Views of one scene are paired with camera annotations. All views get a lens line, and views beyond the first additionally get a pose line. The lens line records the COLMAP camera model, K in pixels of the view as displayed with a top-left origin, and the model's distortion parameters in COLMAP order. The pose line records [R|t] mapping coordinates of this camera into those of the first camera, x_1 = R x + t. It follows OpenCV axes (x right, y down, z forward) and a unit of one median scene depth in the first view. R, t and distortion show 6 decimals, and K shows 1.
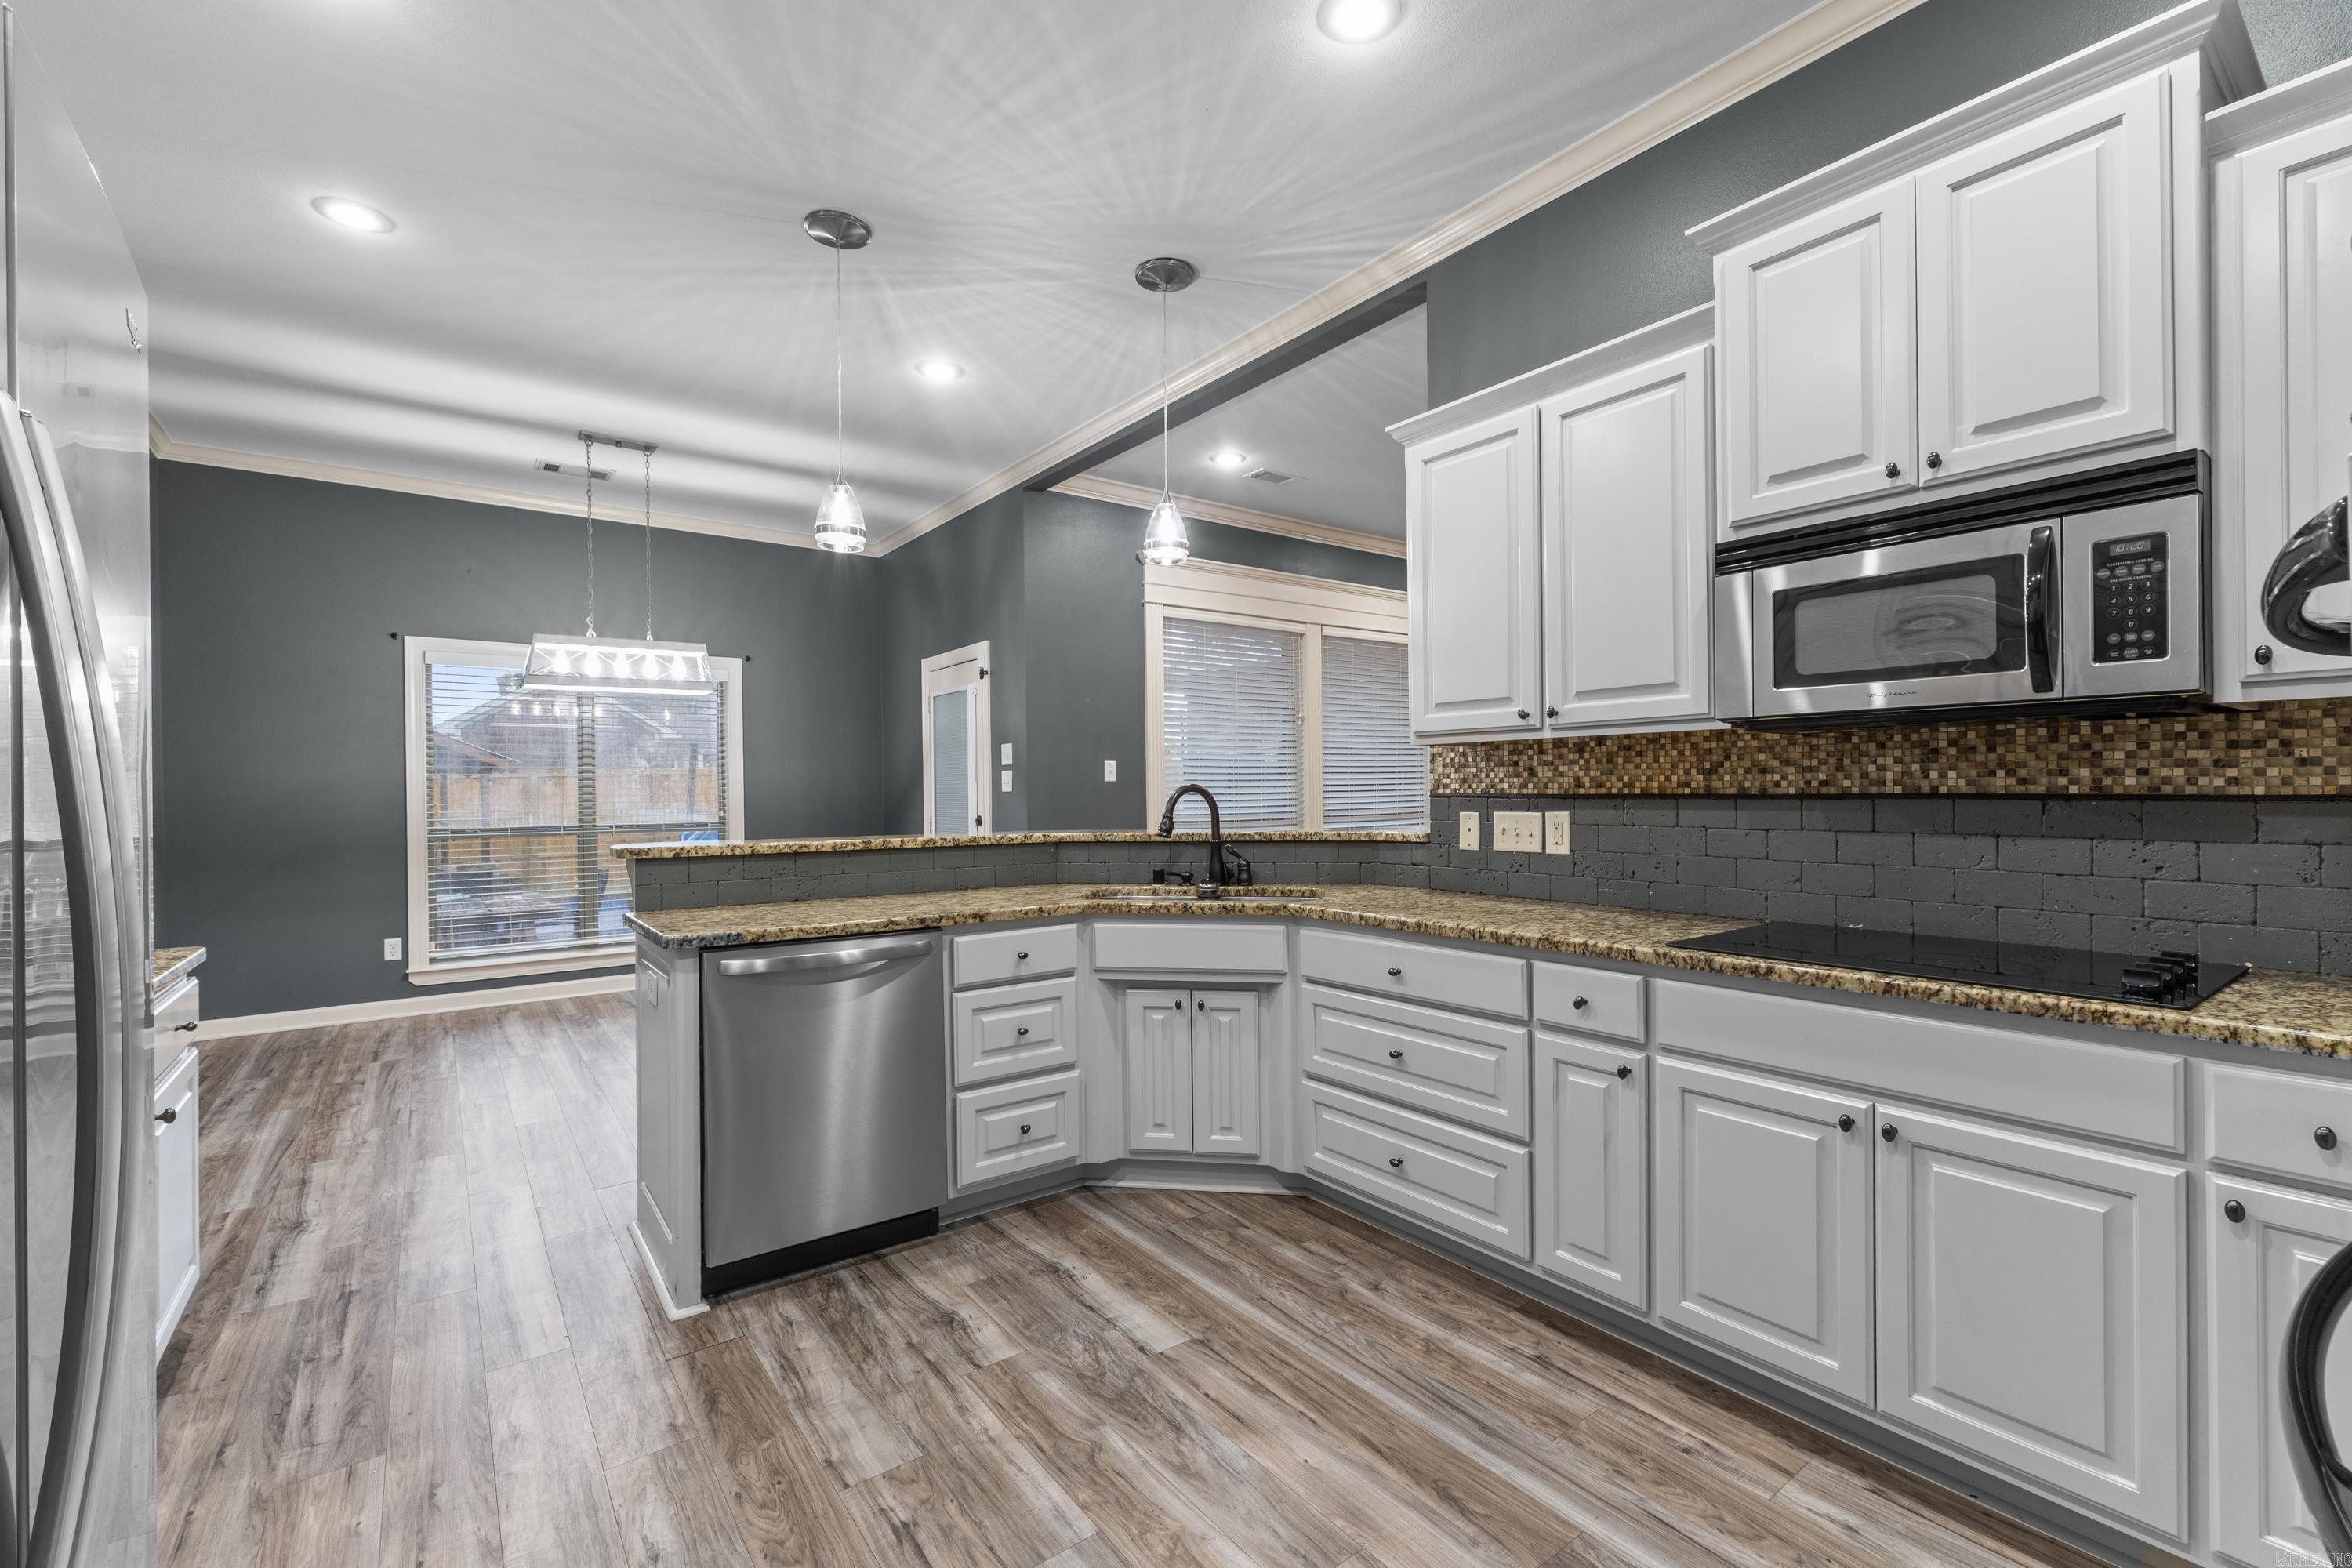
lens RADIAL K [[999.5, 0, 1181.6], [0, 999.5, 792.7], [0, 0, 1]] dist [-0.003697, -0.000656]
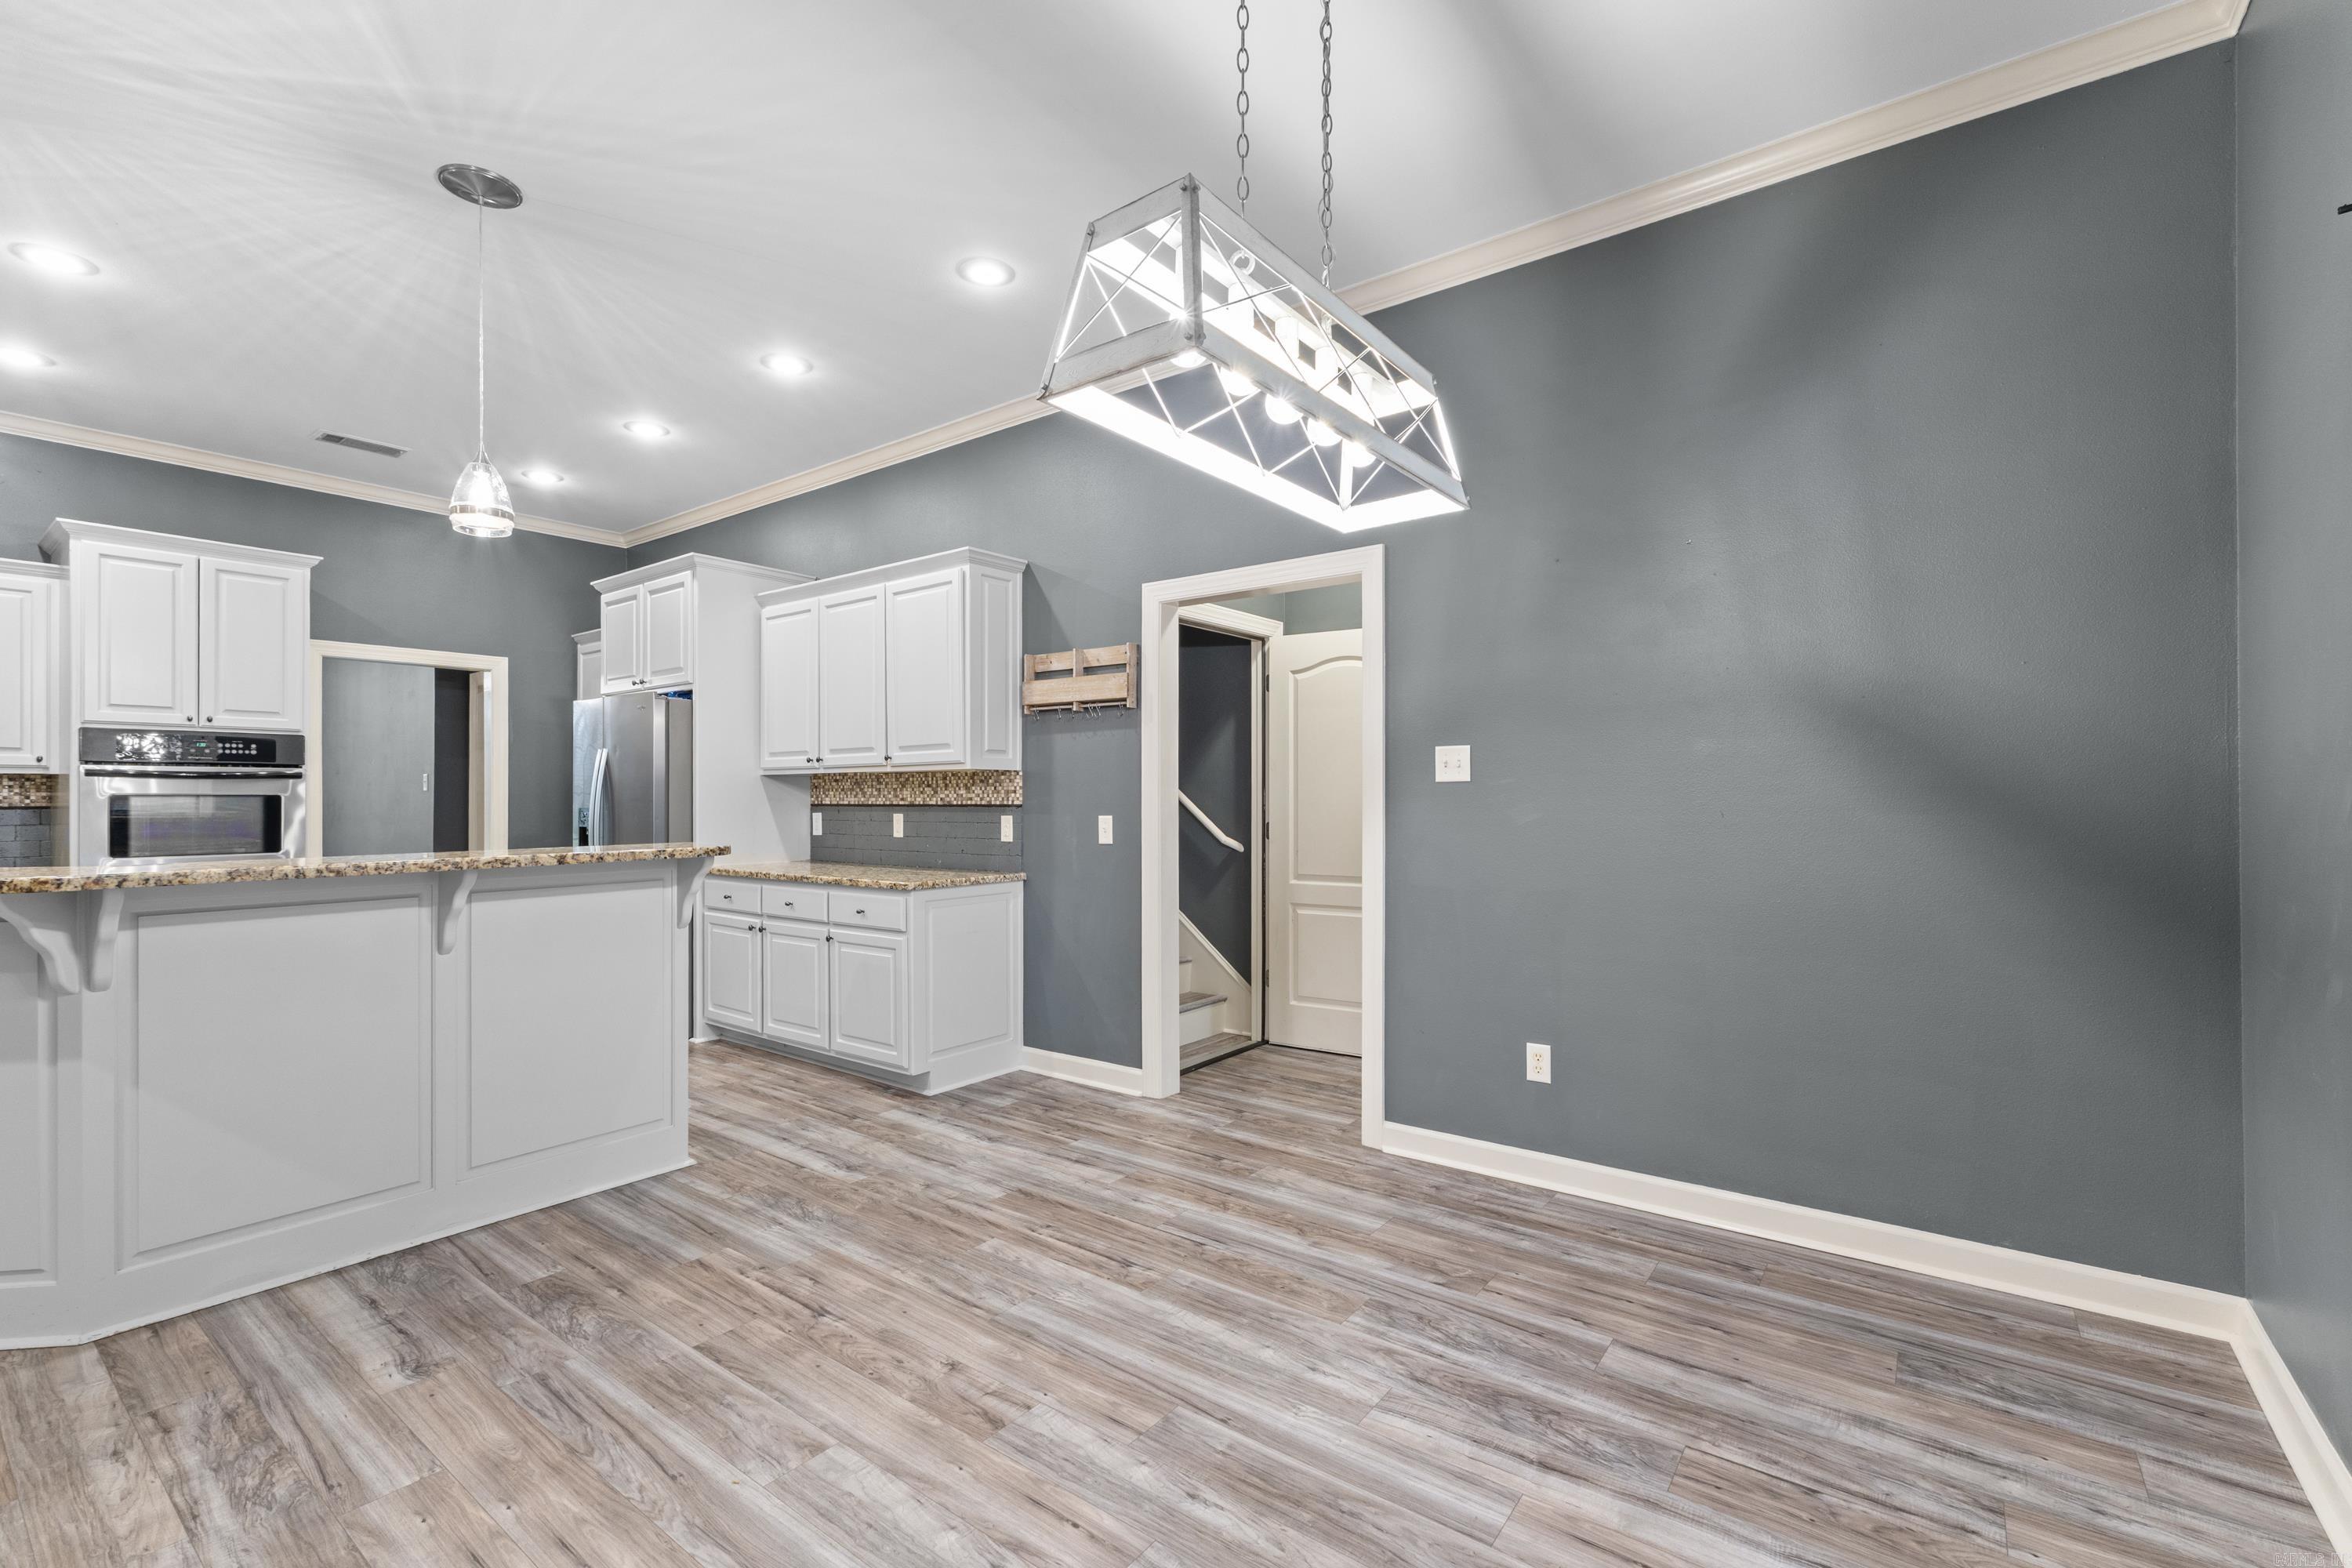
lens RADIAL K [[962.8, 0, 1212.8], [0, 962.8, 803.6], [0, 0, 1]] dist [-0.032541, 0.006719]
pose [[-0.950457, 0.015266, -0.310482, -0.711113], [0.012021, 0.999851, 0.012363, 0.001865], [0.310625, 0.008018, -0.950499, 2.012574]]
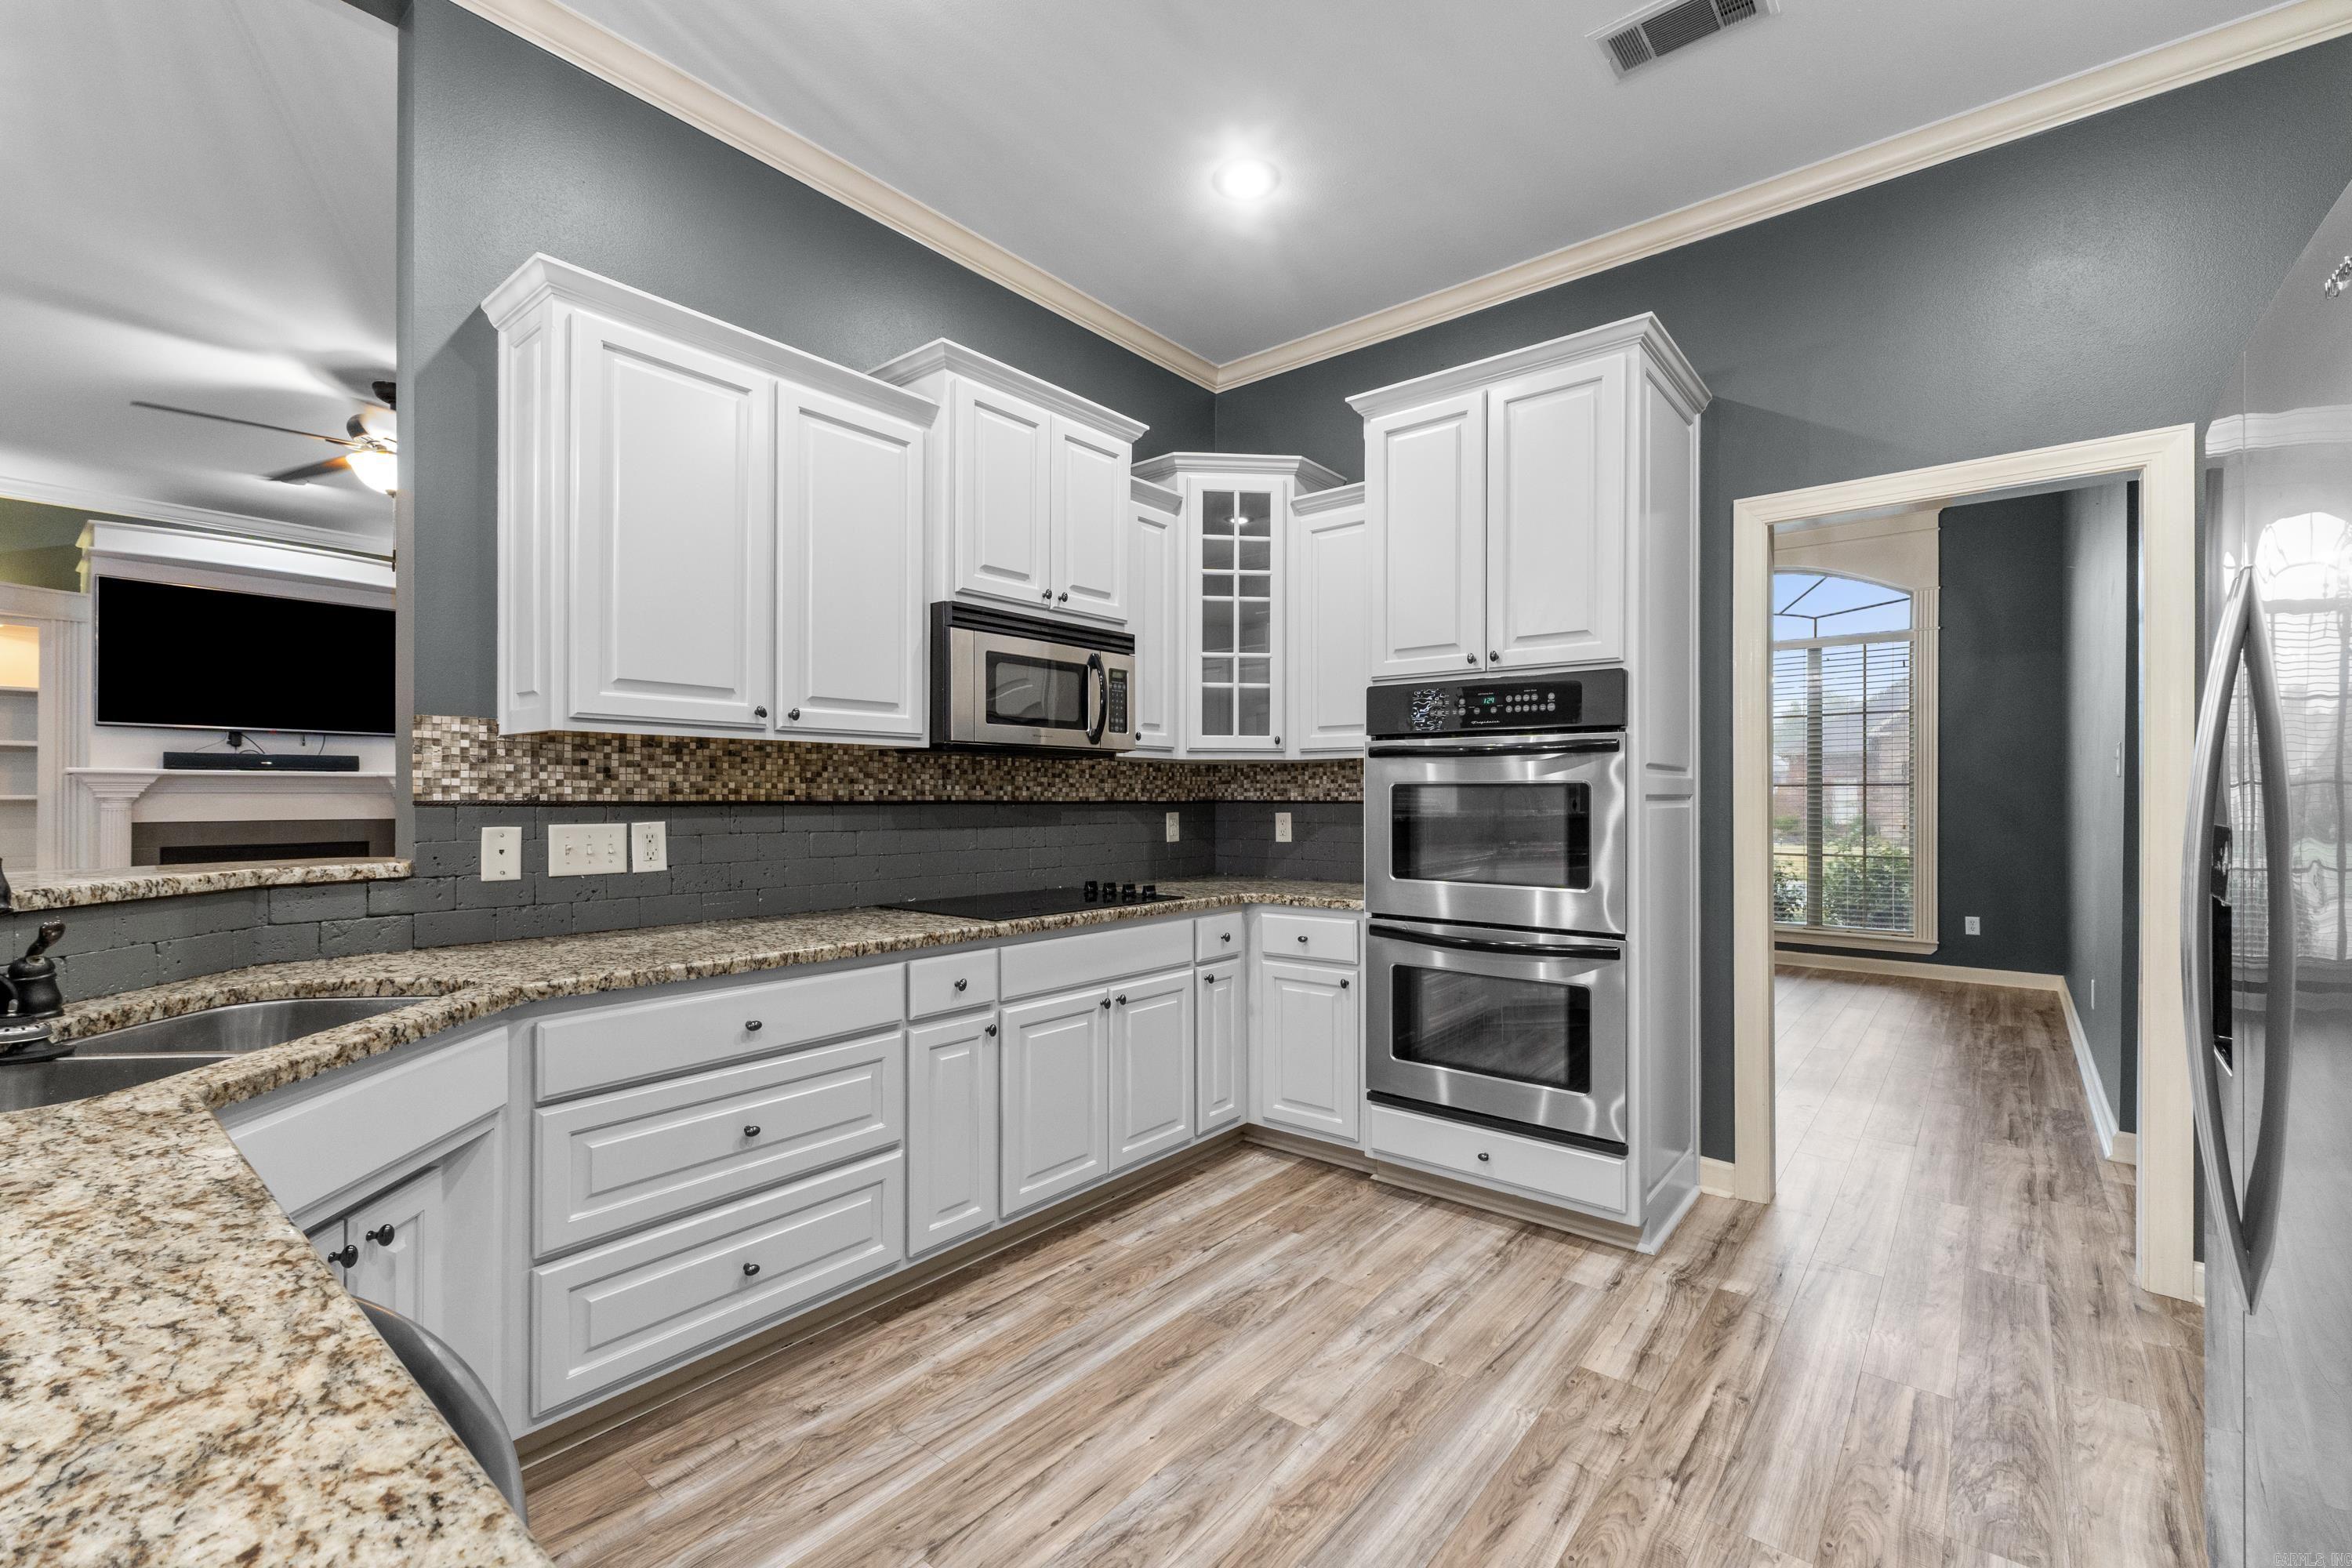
lens RADIAL K [[995.5, 0, 1198.7], [0, 995.5, 796.3], [0, 0, 1]] dist [0.001340, 0.000125]
pose [[-0.252366, 0.008909, 0.967591, -0.510805], [0.003900, 0.999959, -0.008190, 0.005453], [-0.967624, 0.001707, -0.252390, 0.690423]]
